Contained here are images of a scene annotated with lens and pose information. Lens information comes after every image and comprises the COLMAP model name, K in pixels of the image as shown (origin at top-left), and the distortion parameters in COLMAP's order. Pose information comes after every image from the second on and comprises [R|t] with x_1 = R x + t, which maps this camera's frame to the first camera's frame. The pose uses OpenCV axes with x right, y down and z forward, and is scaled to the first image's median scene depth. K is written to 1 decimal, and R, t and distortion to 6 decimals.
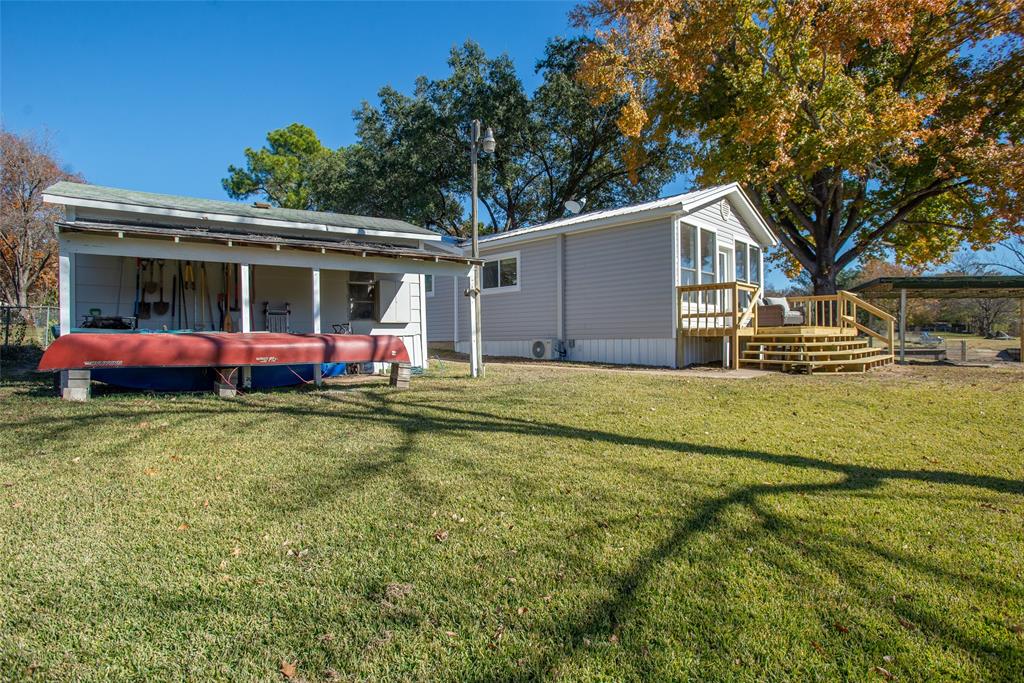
lens RADIAL K [[553.7, 0, 511.2], [0, 553.7, 339.7], [0, 0, 1]] dist [0.005896, 0.000651]
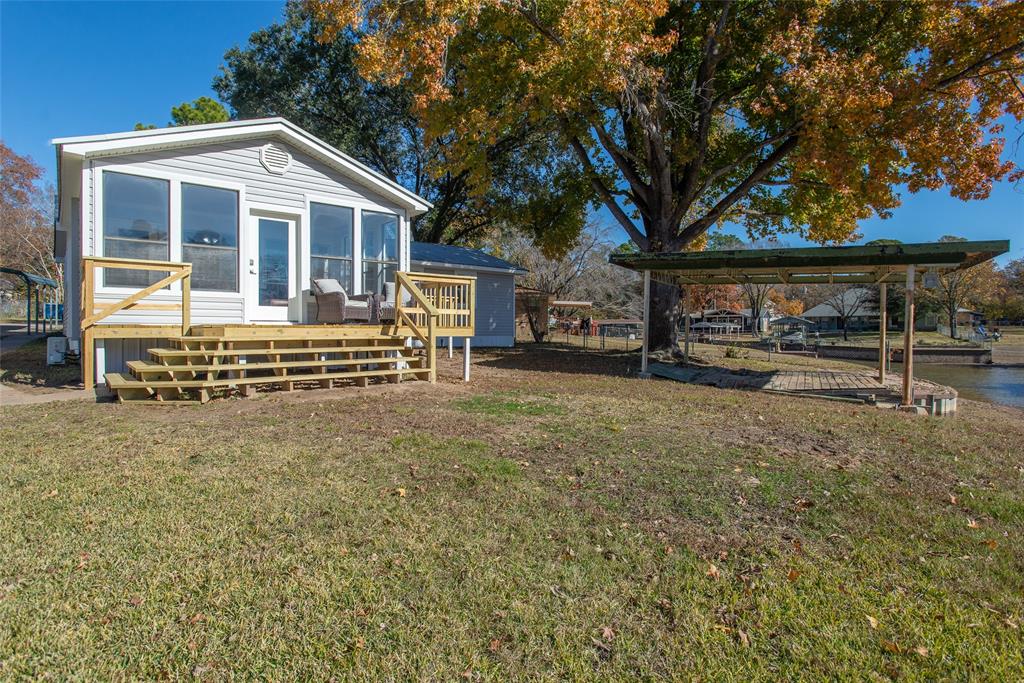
lens RADIAL K [[553.7, 0, 512.3], [0, 553.7, 341.7], [0, 0, 1]] dist [0.005896, 0.000651]
pose [[0.987703, 0.011850, -0.155889, 0.782443], [-0.008799, 0.999756, 0.020243, -0.014610], [0.156091, -0.018622, 0.987567, 0.324567]]
